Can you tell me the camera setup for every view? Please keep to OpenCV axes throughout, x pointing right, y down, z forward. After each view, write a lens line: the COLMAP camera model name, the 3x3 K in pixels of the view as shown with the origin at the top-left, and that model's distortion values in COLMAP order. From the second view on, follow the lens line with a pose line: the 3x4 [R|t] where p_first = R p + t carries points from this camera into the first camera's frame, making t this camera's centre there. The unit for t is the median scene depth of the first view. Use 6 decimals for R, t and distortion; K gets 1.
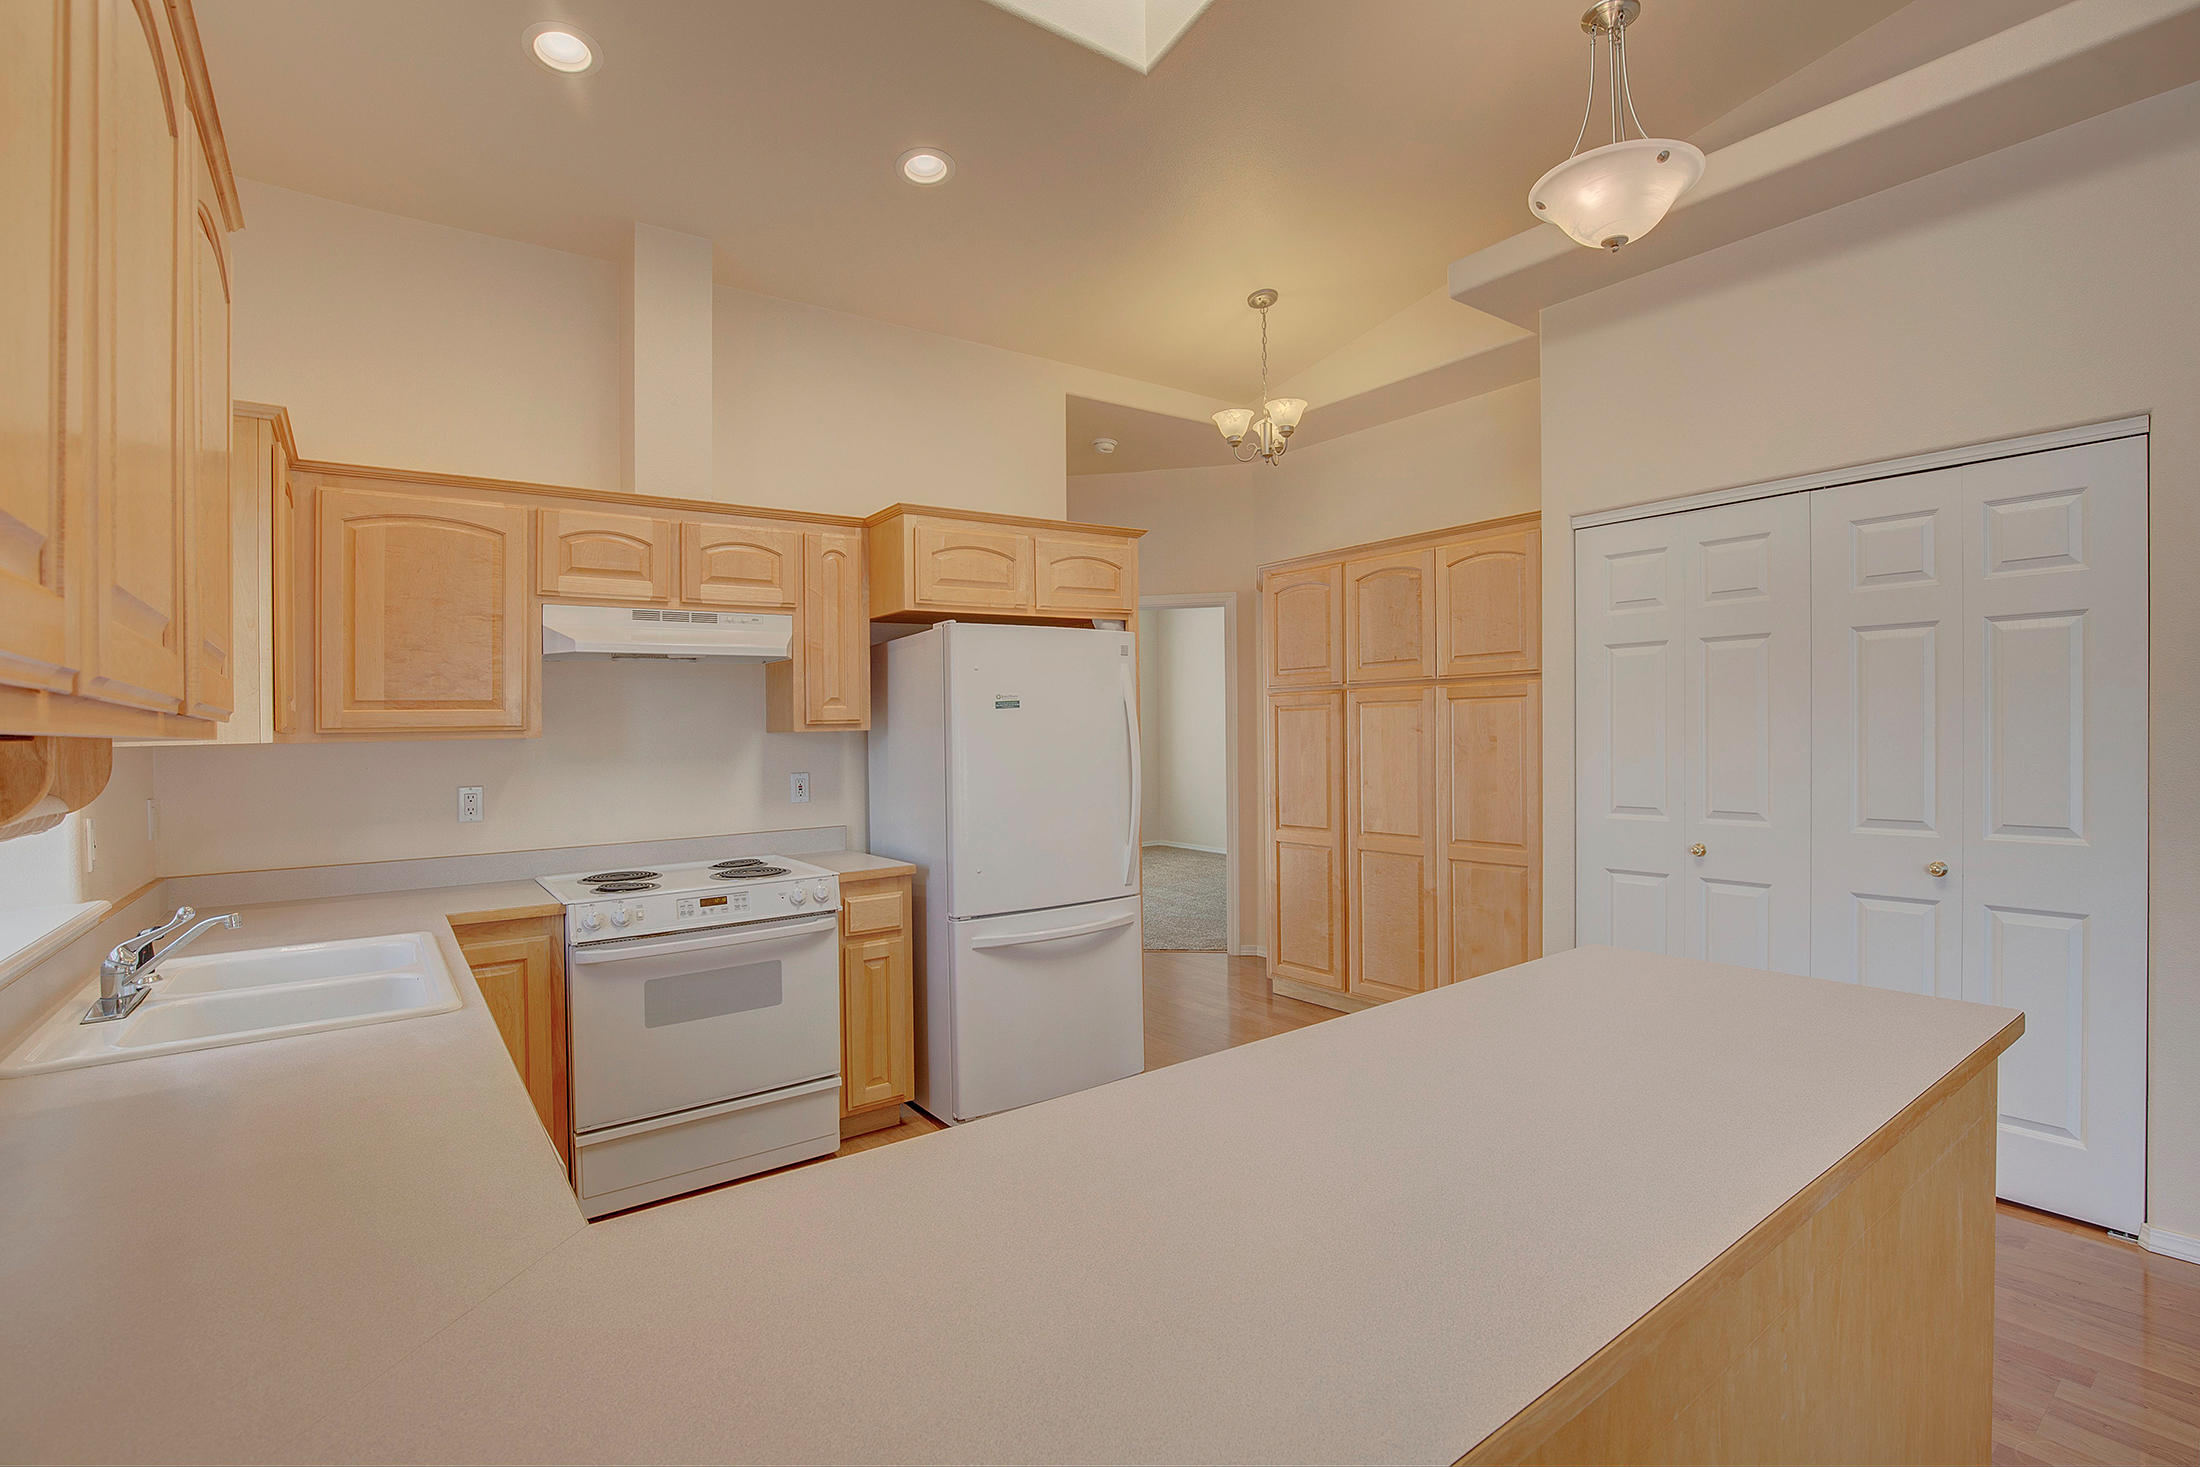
lens RADIAL K [[1044.5, 0, 1074.6], [0, 1044.5, 727.3], [0, 0, 1]] dist [-0.002816, -0.000376]
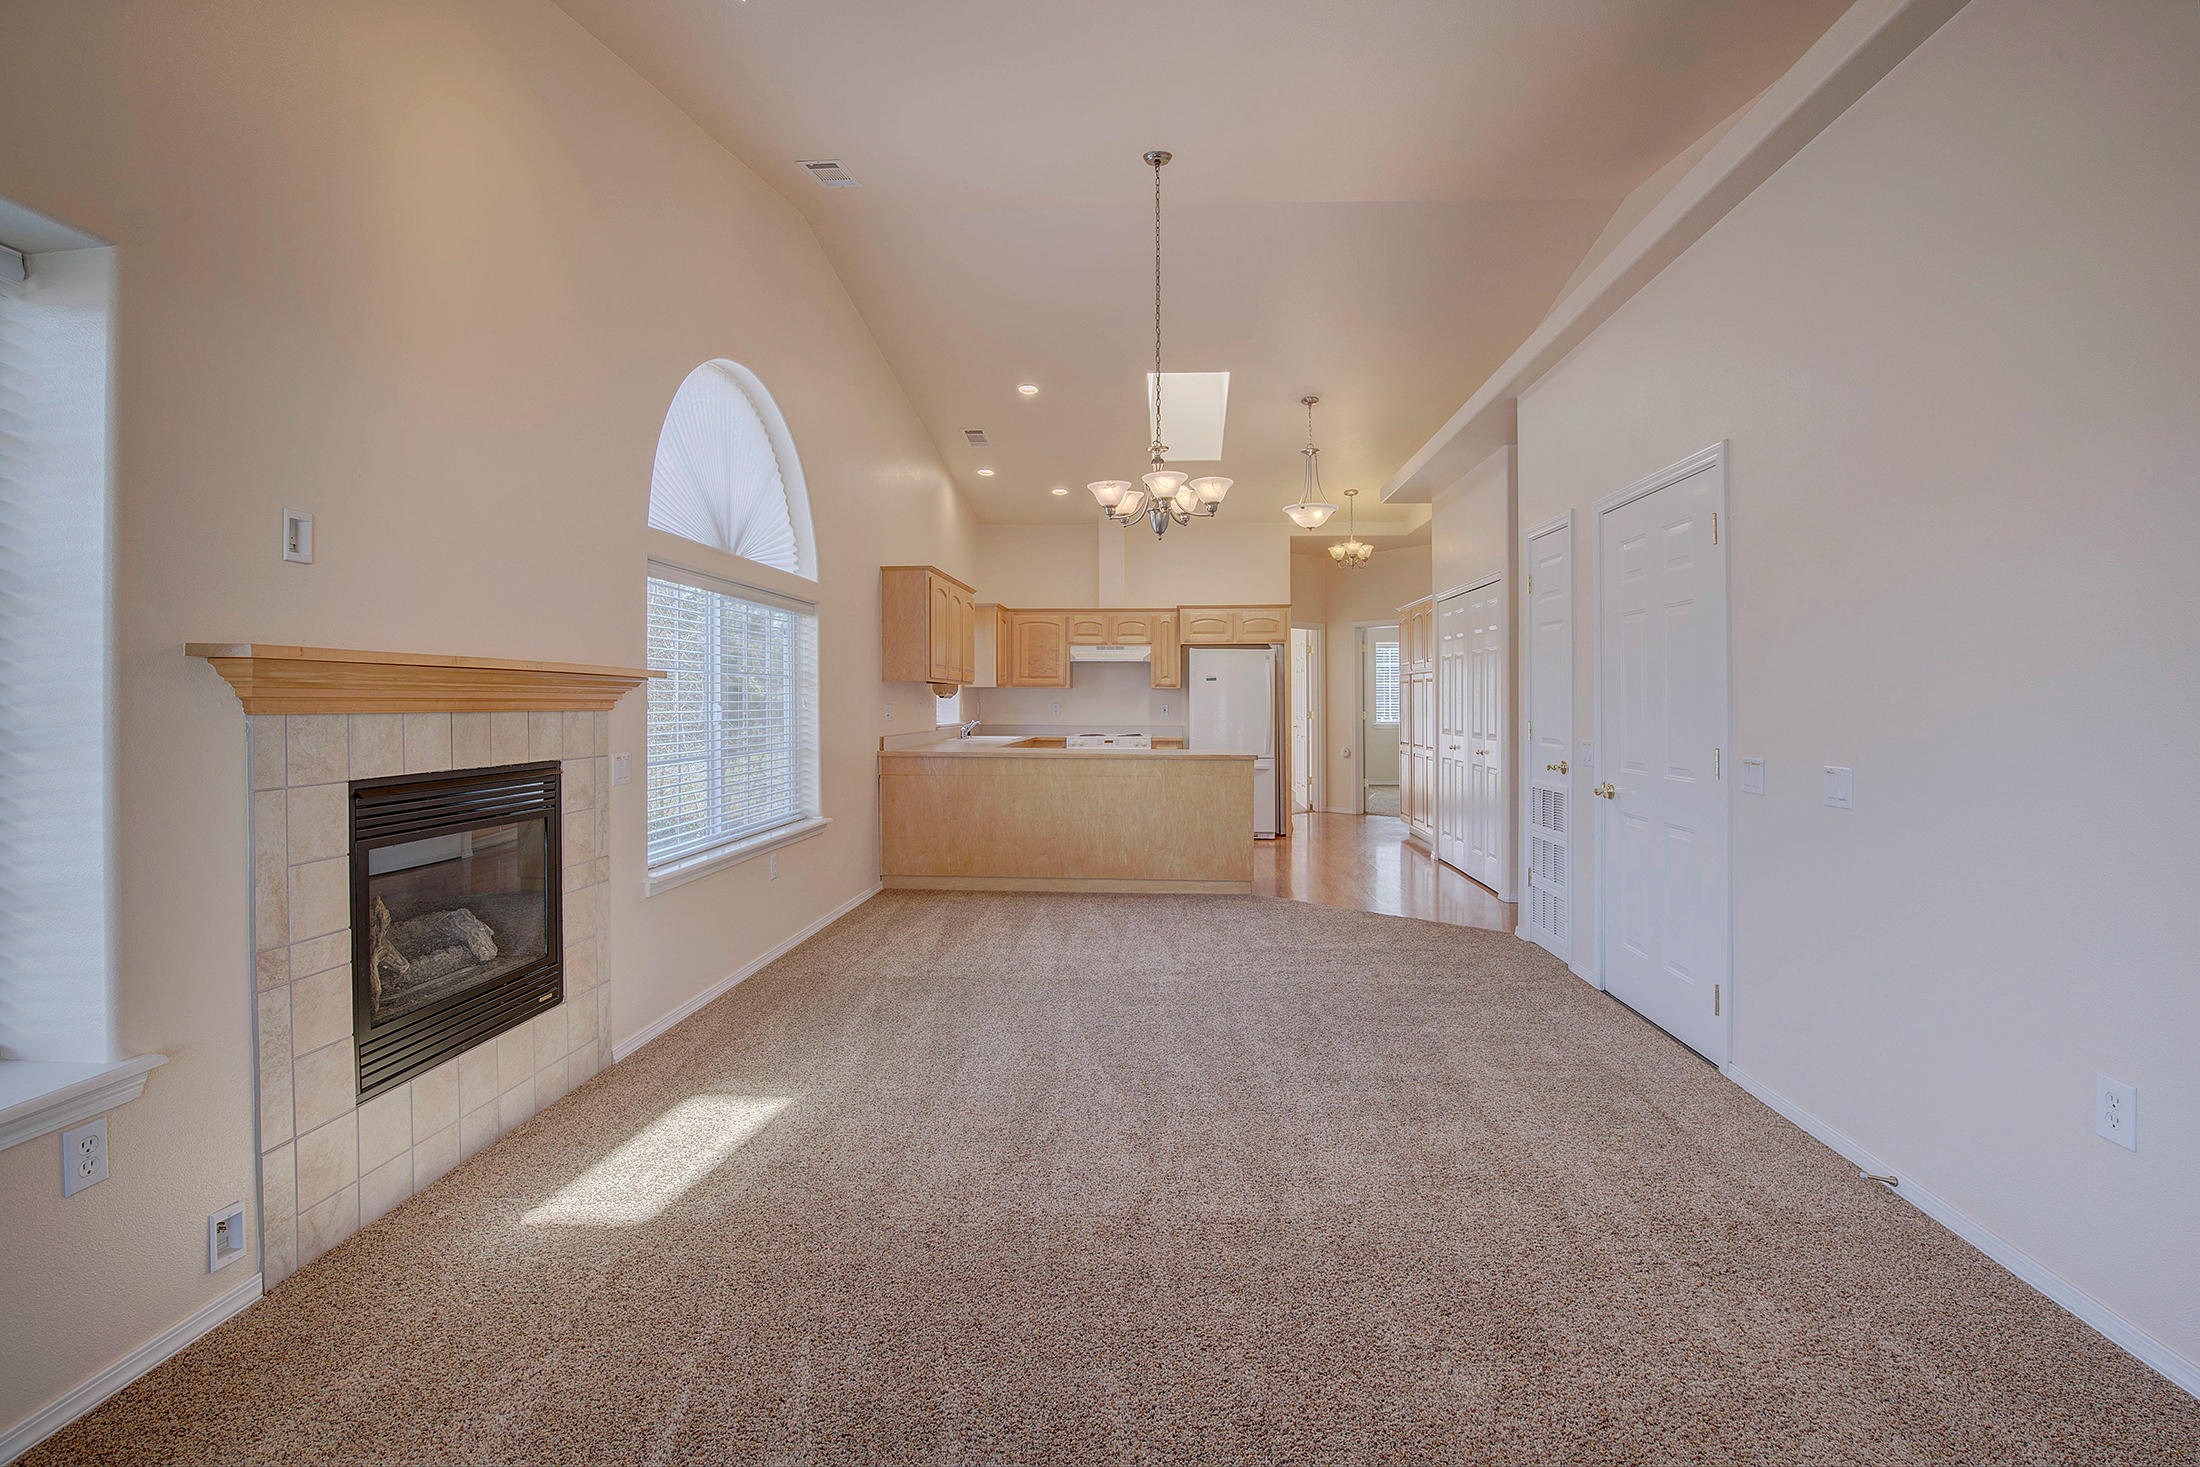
lens RADIAL K [[1021.3, 0, 1102.3], [0, 1021.3, 688.9], [0, 0, 1]] dist [-0.022380, 0.000434]
pose [[0.755847, 0.016480, -0.654541, 1.514099], [-0.020952, 0.999780, 0.000979, 0.006636], [0.654413, 0.012974, 0.756026, -1.211698]]
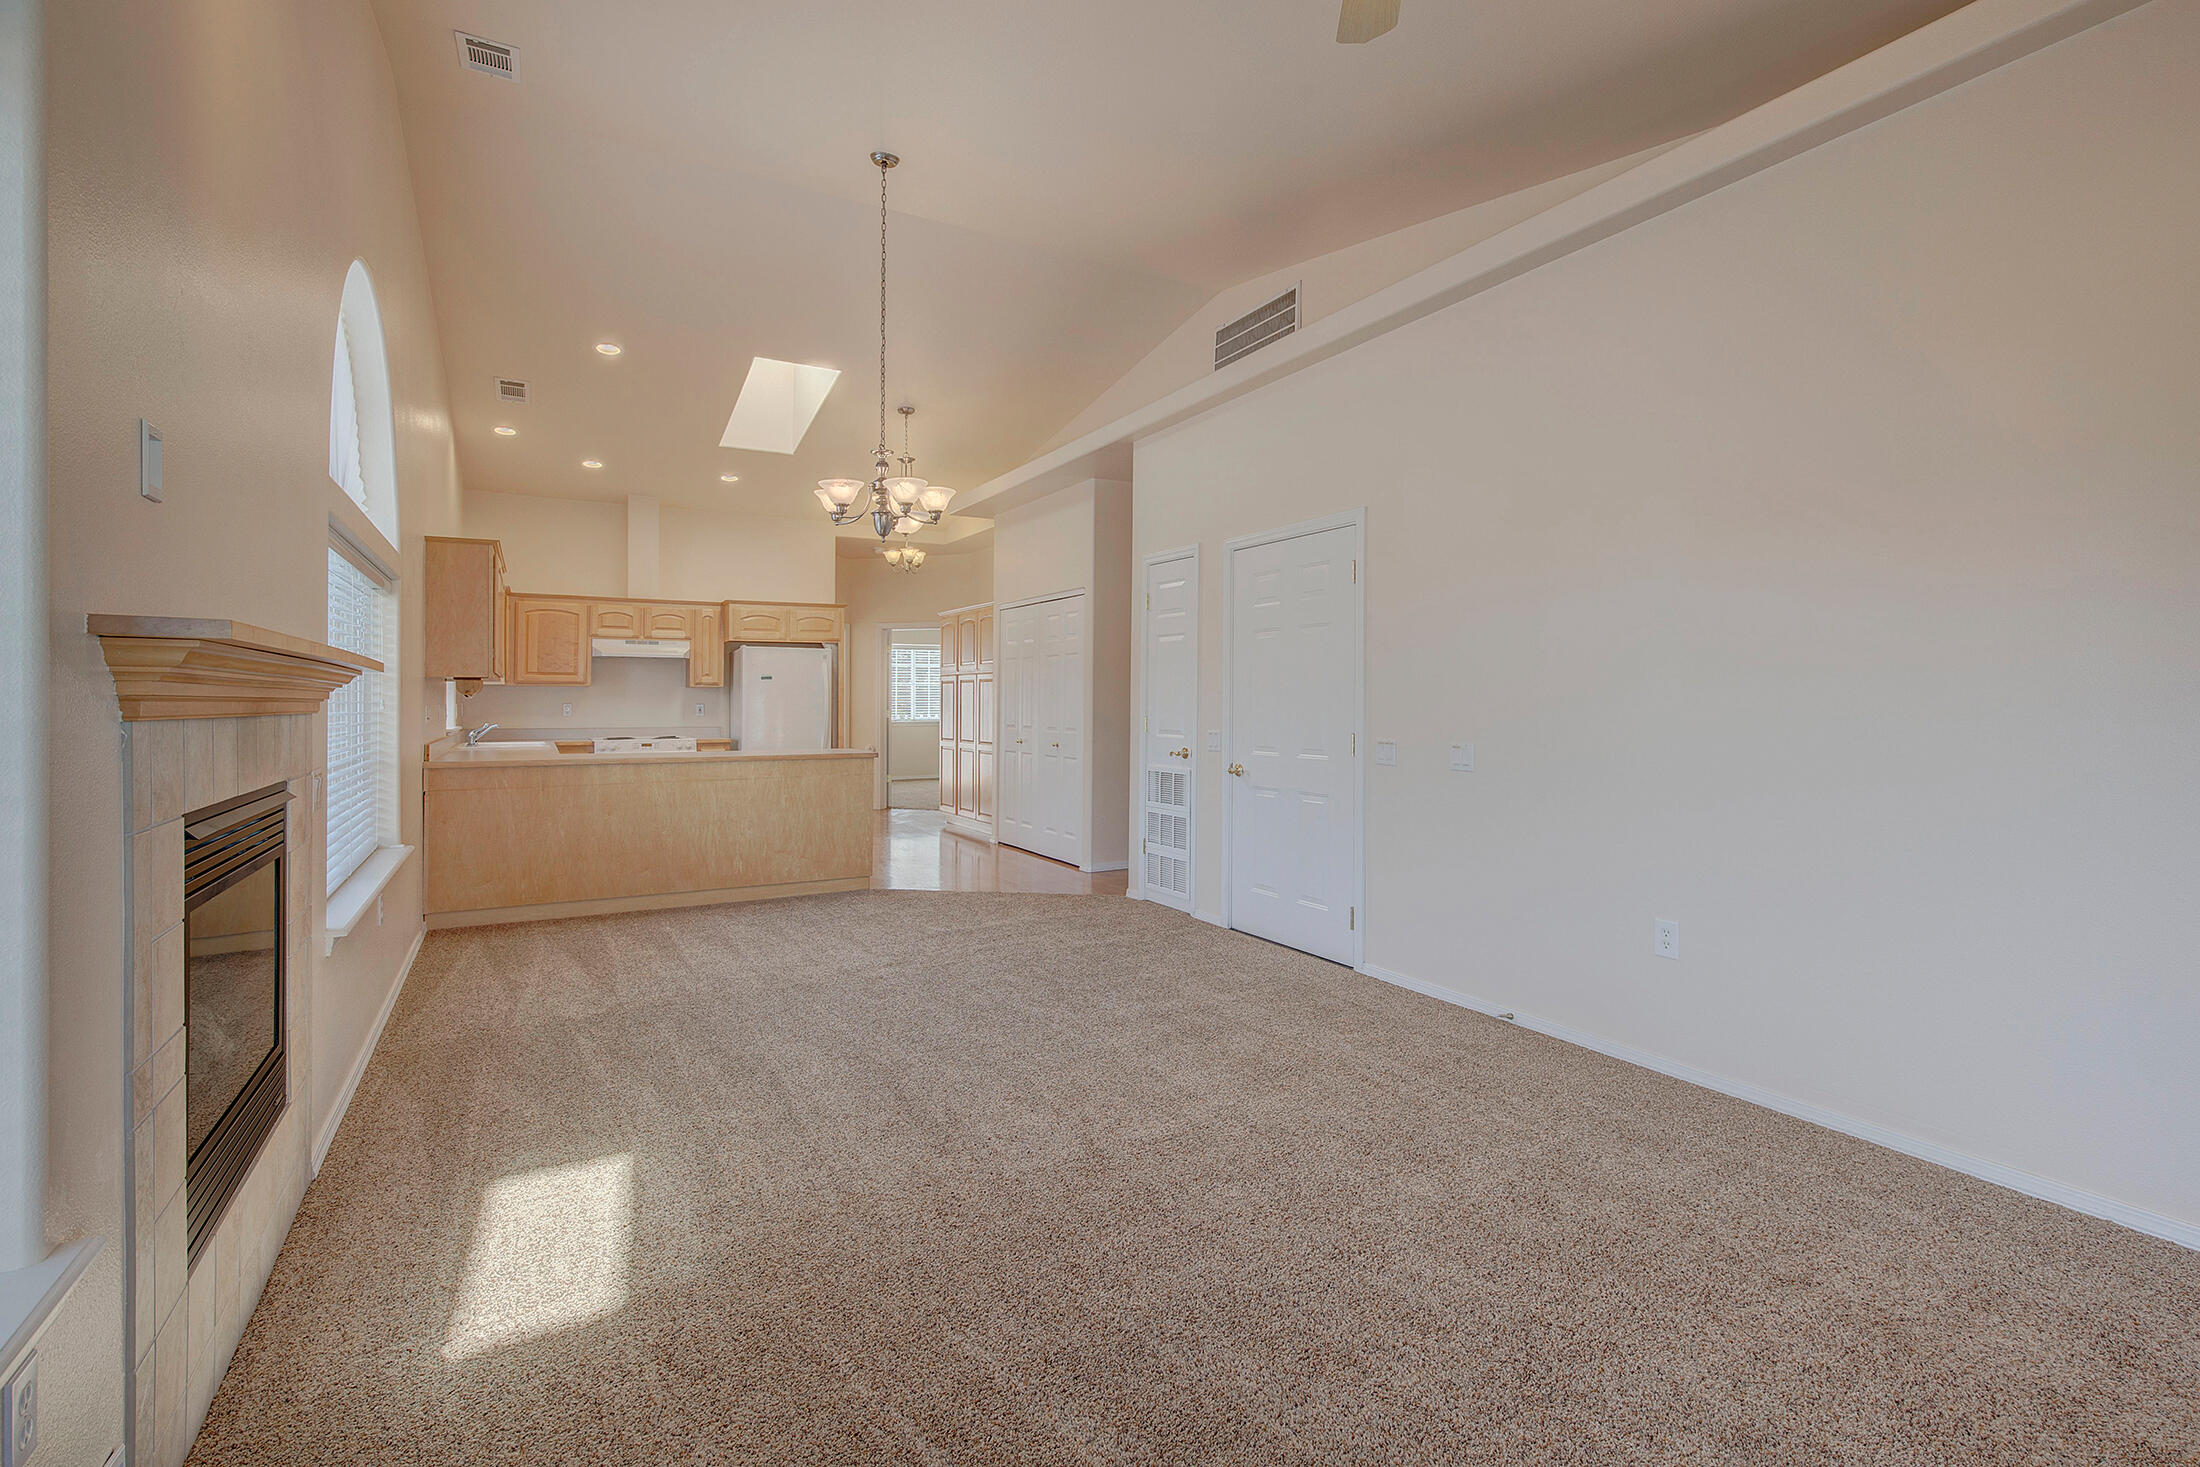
lens RADIAL K [[1018.7, 0, 1099.7], [0, 1018.7, 700.9], [0, 0, 1]] dist [0.017877, -0.000204]
pose [[0.990178, 0.021705, -0.138119, 1.168097], [-0.021785, 0.999762, 0.000927, 0.016296], [0.138106, 0.002091, 0.990415, -1.464826]]
